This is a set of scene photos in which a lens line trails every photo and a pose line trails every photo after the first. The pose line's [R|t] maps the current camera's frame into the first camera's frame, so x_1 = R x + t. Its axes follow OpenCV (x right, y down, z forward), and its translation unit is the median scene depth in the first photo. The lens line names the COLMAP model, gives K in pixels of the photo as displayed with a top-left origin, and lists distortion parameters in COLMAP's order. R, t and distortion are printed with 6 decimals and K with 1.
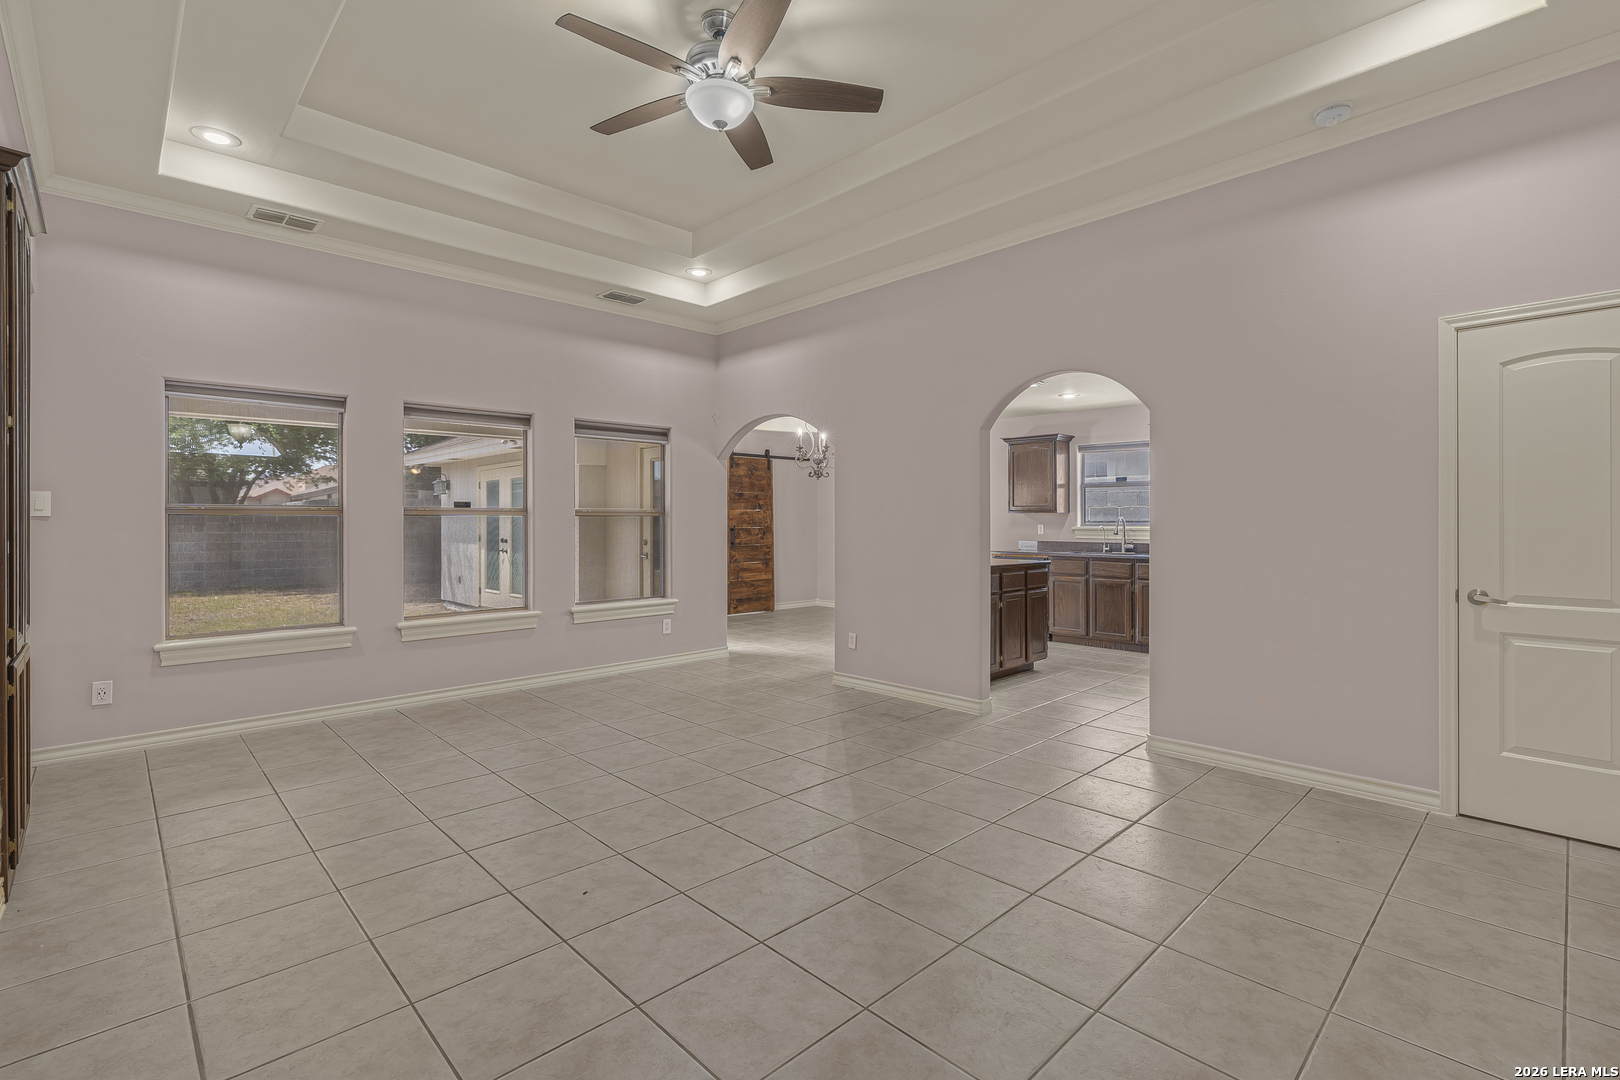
lens RADIAL K [[727.4, 0, 820.6], [0, 727.4, 516.9], [0, 0, 1]] dist [-0.008052, 0.003713]
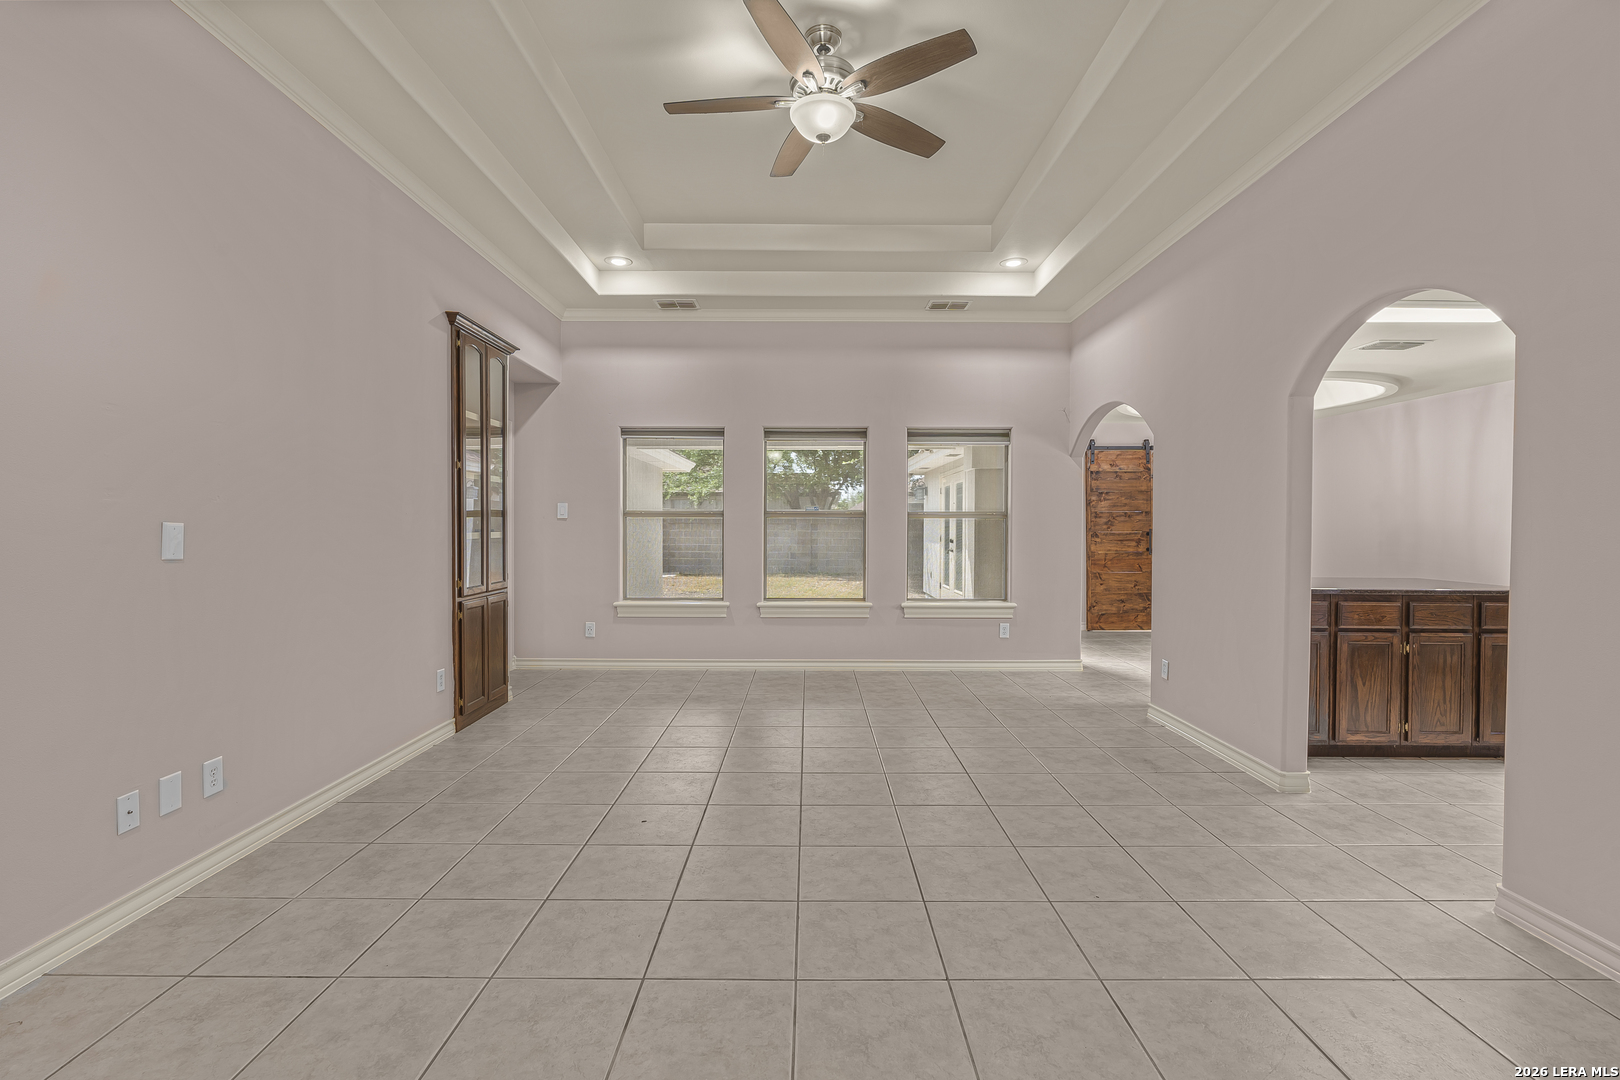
lens RADIAL K [[727.4, 0, 835.2], [0, 727.4, 534.4], [0, 0, 1]] dist [-0.008052, 0.003713]
pose [[0.724925, 0.014215, -0.688681, 0.234351], [-0.000404, 0.999796, 0.020211, 0.000740], [0.688827, -0.014373, 0.724783, 0.102366]]
